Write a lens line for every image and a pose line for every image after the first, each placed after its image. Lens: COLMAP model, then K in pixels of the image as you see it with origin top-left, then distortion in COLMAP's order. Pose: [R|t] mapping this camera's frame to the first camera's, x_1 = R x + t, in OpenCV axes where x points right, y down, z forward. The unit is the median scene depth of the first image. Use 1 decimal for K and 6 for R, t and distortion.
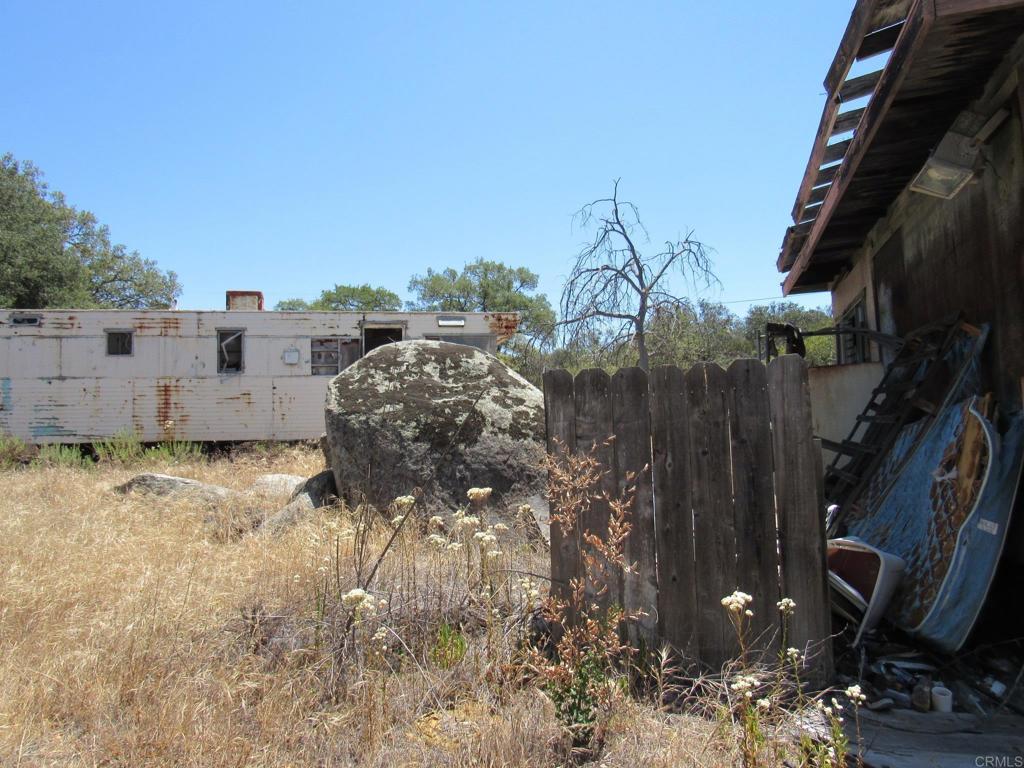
lens RADIAL K [[721.1, 0, 505.9], [0, 721.1, 383.2], [0, 0, 1]] dist [-0.027020, 0.002469]
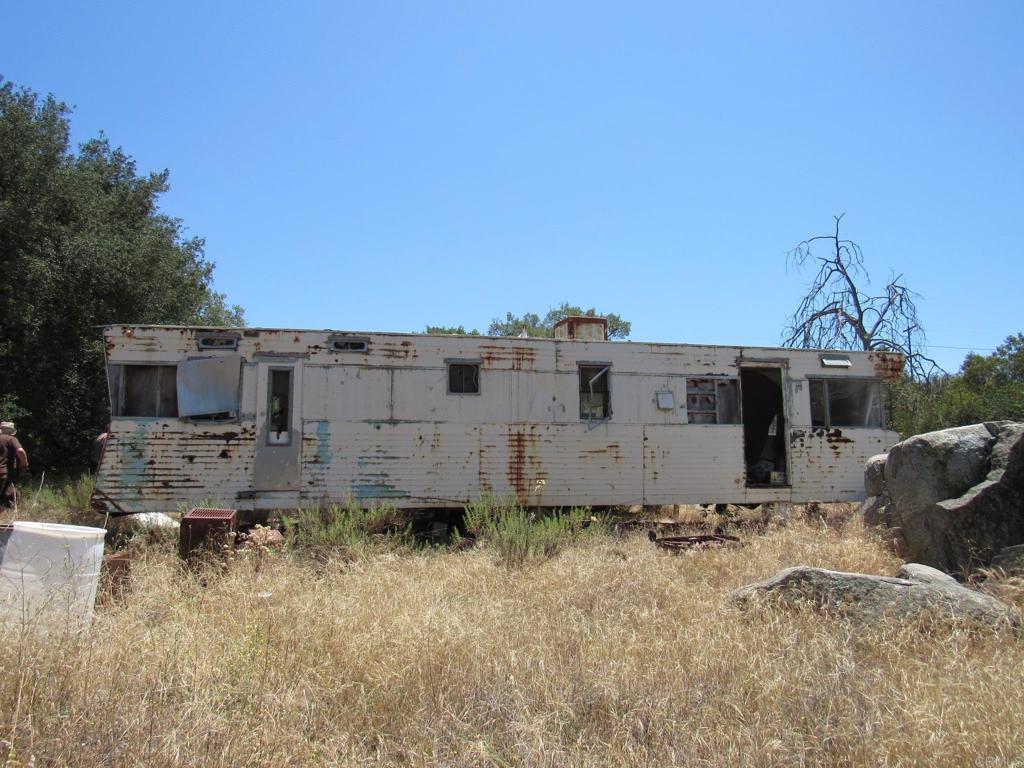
lens RADIAL K [[721.1, 0, 505.9], [0, 721.1, 383.2], [0, 0, 1]] dist [-0.027020, 0.002469]
pose [[0.998529, 0.019924, 0.050421, -0.525838], [-0.016185, 0.997163, -0.073510, 0.006310], [-0.051742, 0.072585, 0.996019, 0.218787]]
